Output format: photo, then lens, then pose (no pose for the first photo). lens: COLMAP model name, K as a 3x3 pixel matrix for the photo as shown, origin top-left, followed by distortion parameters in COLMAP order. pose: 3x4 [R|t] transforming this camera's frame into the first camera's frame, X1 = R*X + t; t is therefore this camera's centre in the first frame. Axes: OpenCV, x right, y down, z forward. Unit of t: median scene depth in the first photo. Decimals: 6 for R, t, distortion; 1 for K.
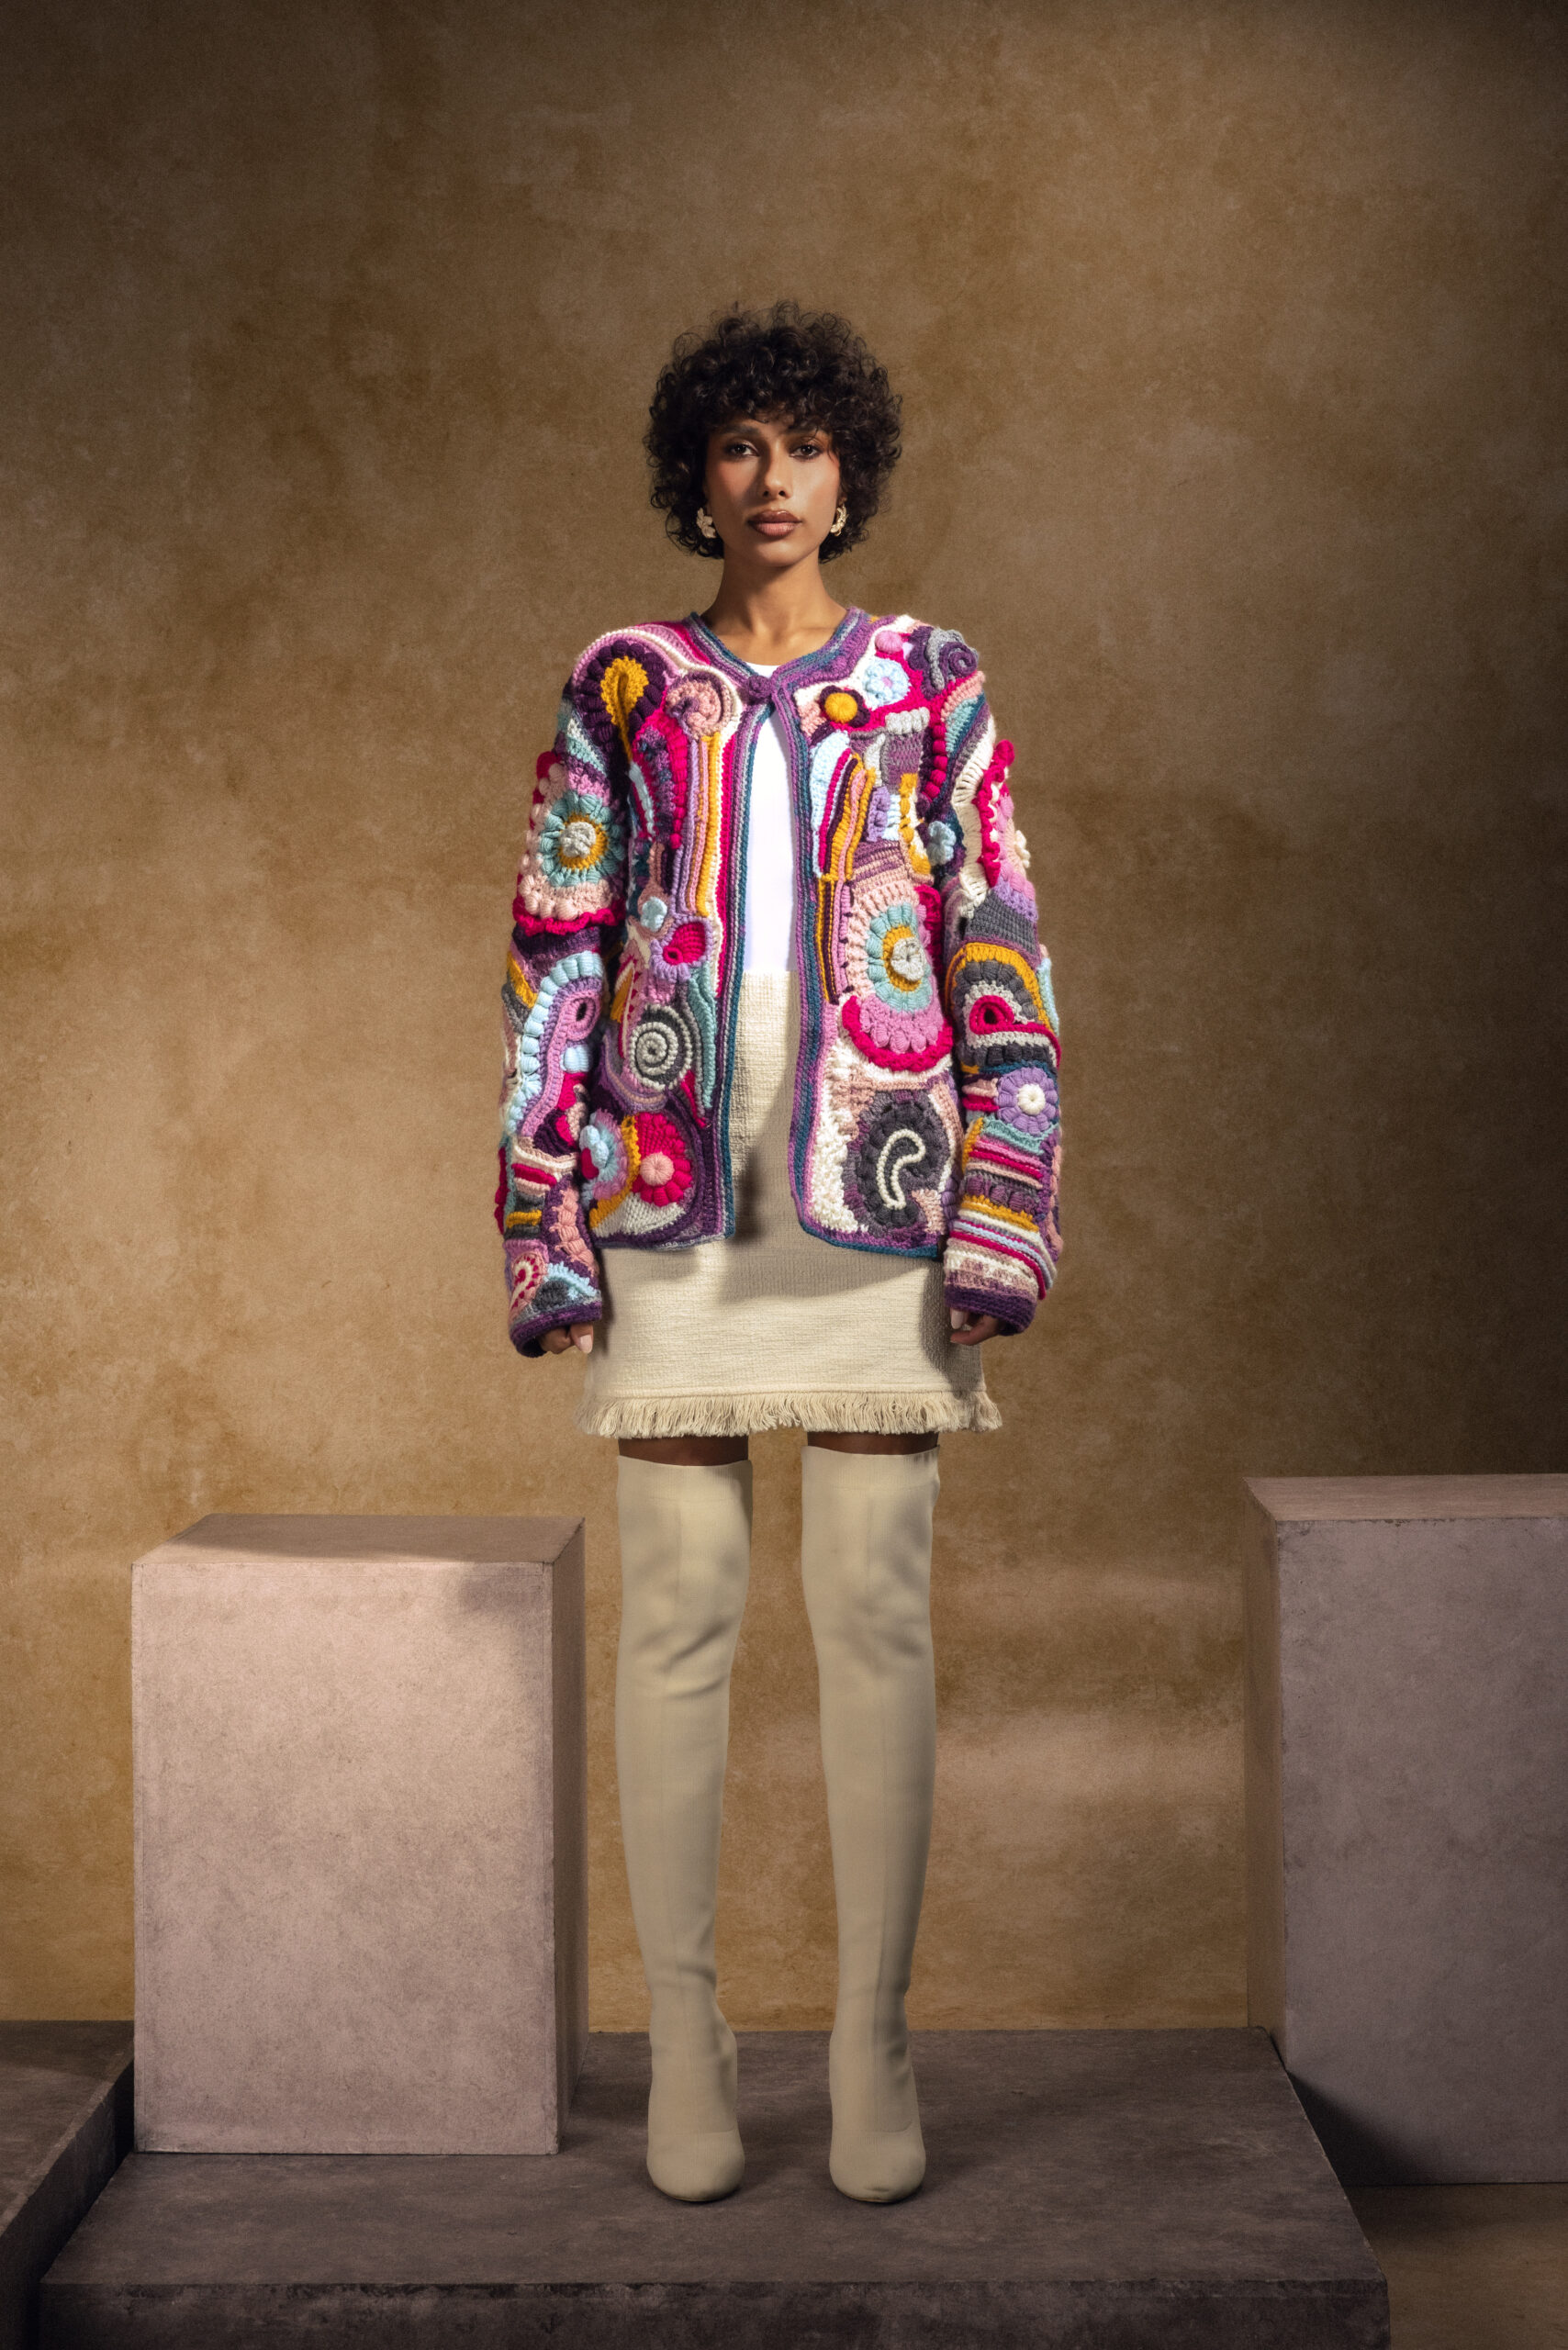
lens RADIAL K [[4576.3, 0, 784.0], [0, 4576.3, 1175.0], [0, 0, 1]] dist [0.064950, 0.109893]
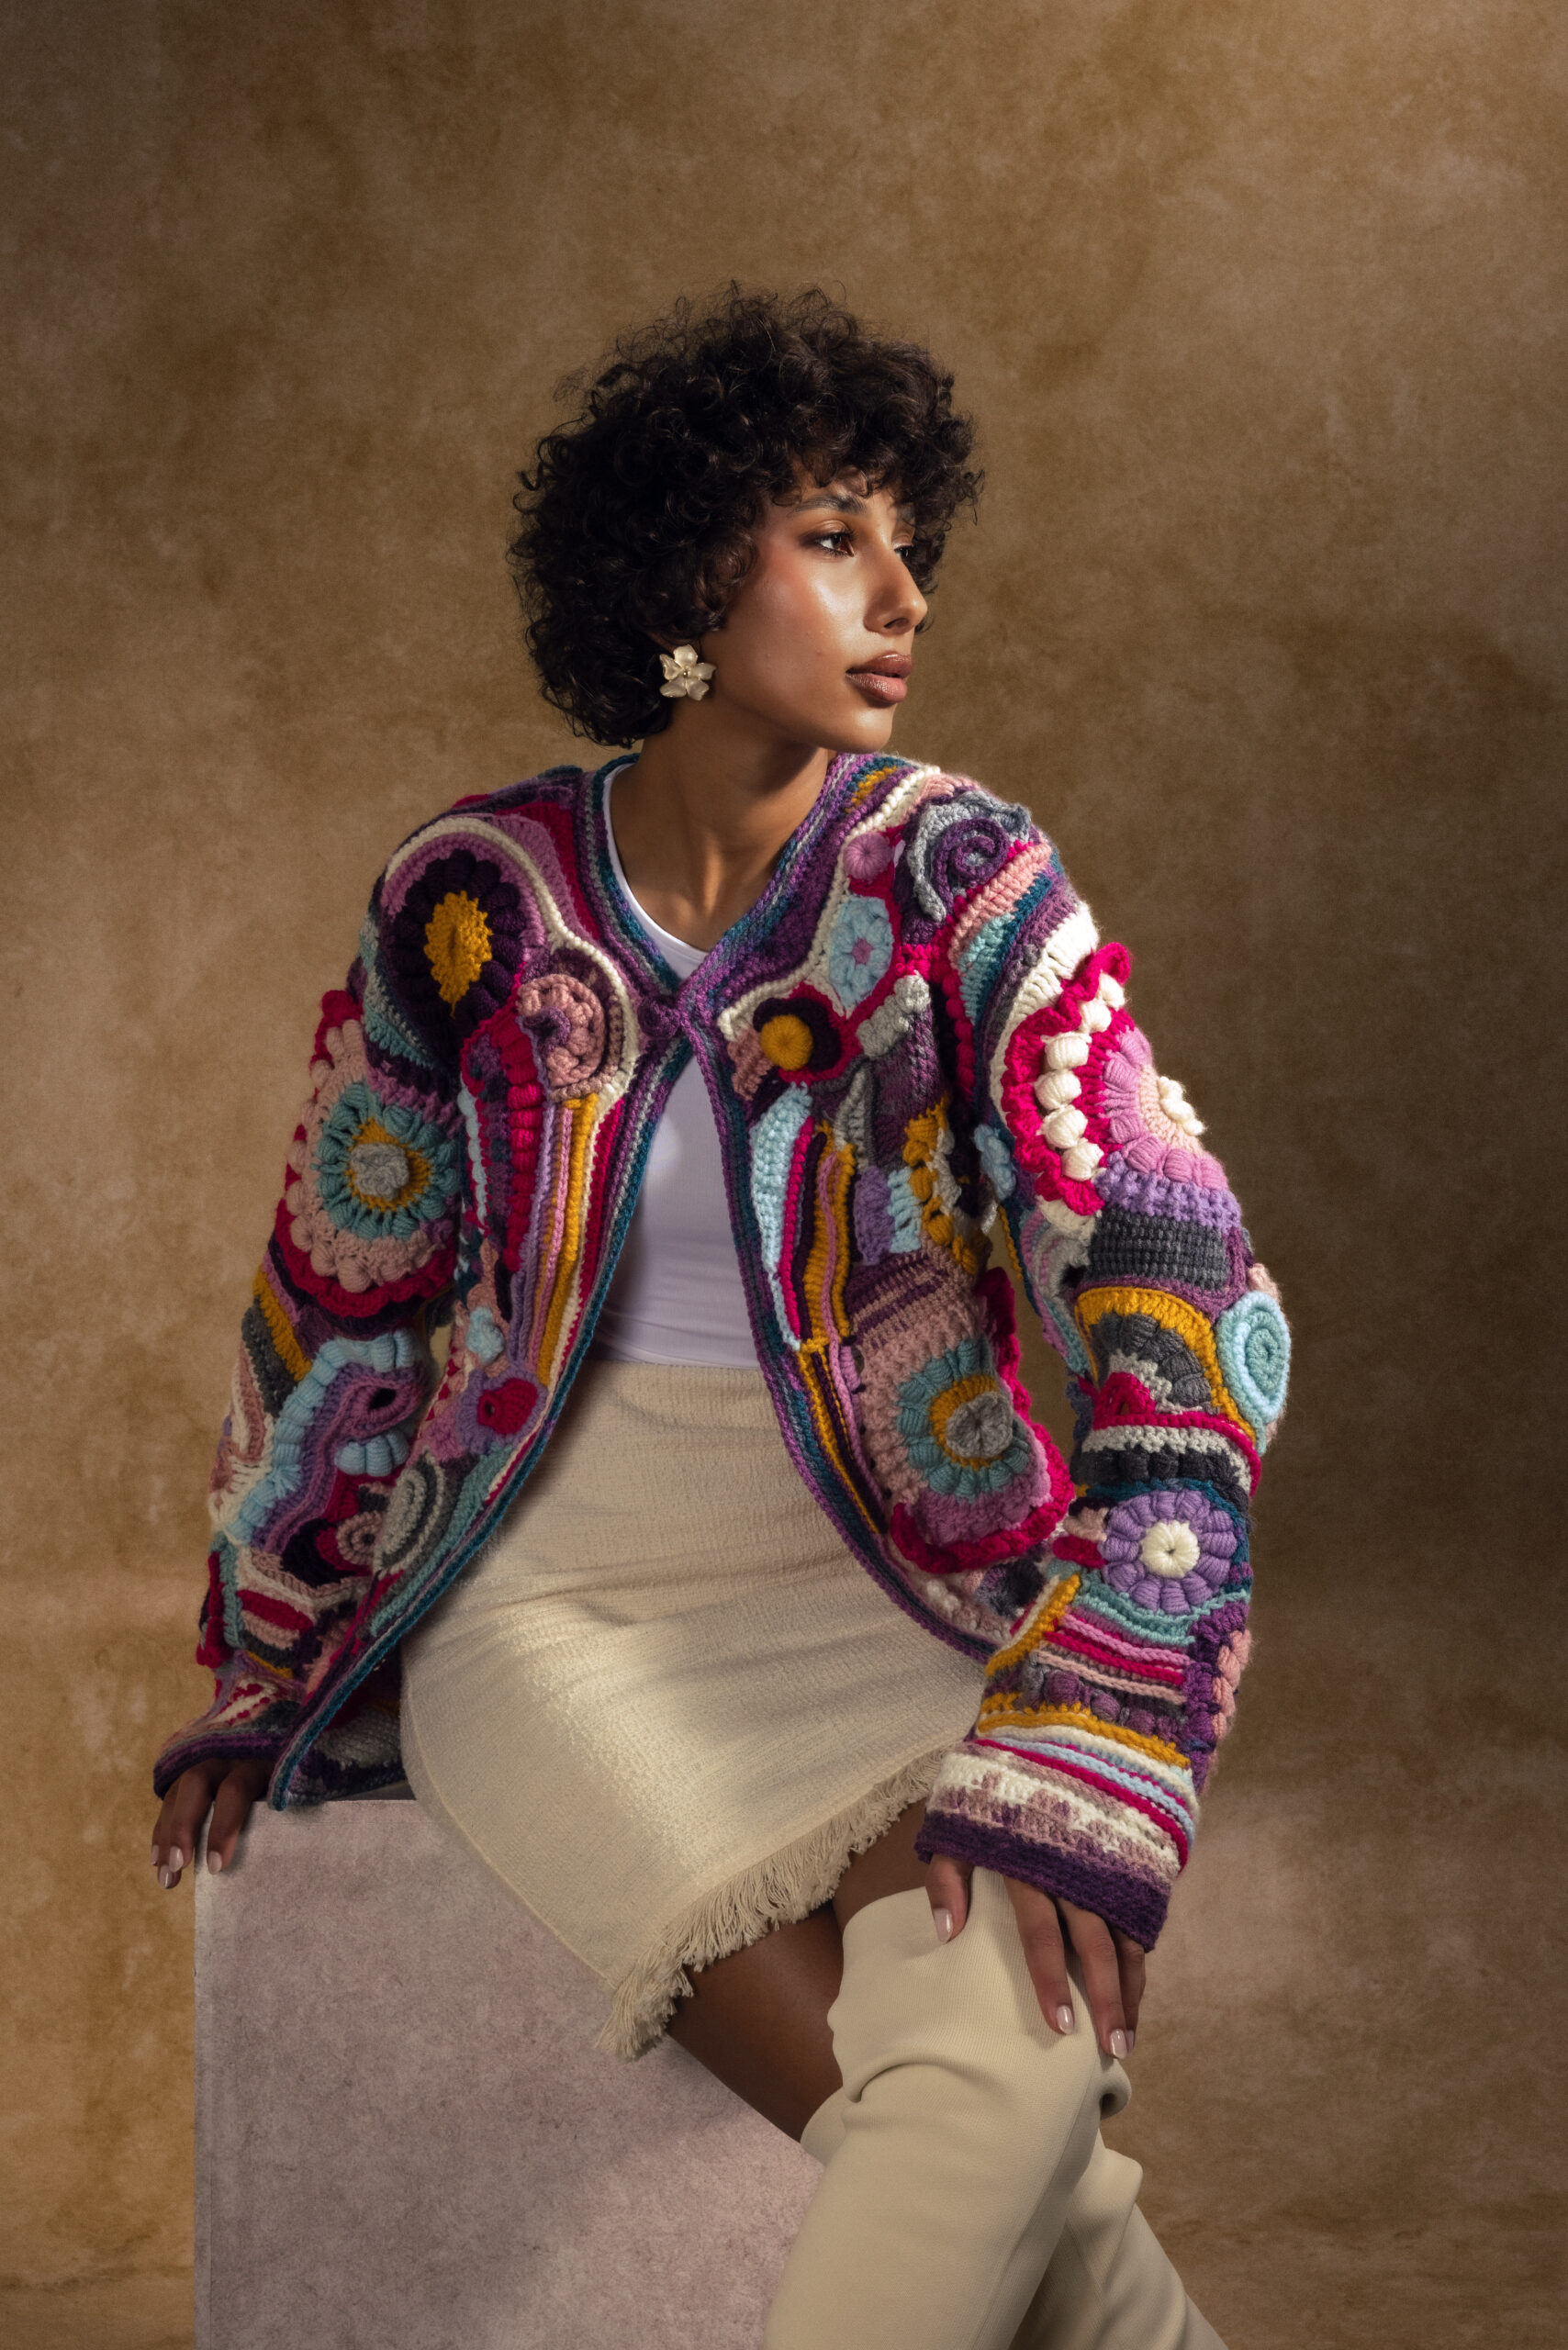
lens RADIAL K [[3734.2, 0, 784.0], [0, 3734.2, 1175.0], [0, 0, 1]] dist [0.051941, -0.023675]
pose [[0.996162, 0.011009, 0.086837, -0.078153], [-0.014338, 0.999182, 0.037802, -0.011733], [-0.086350, -0.038902, 0.995505, 0.365286]]
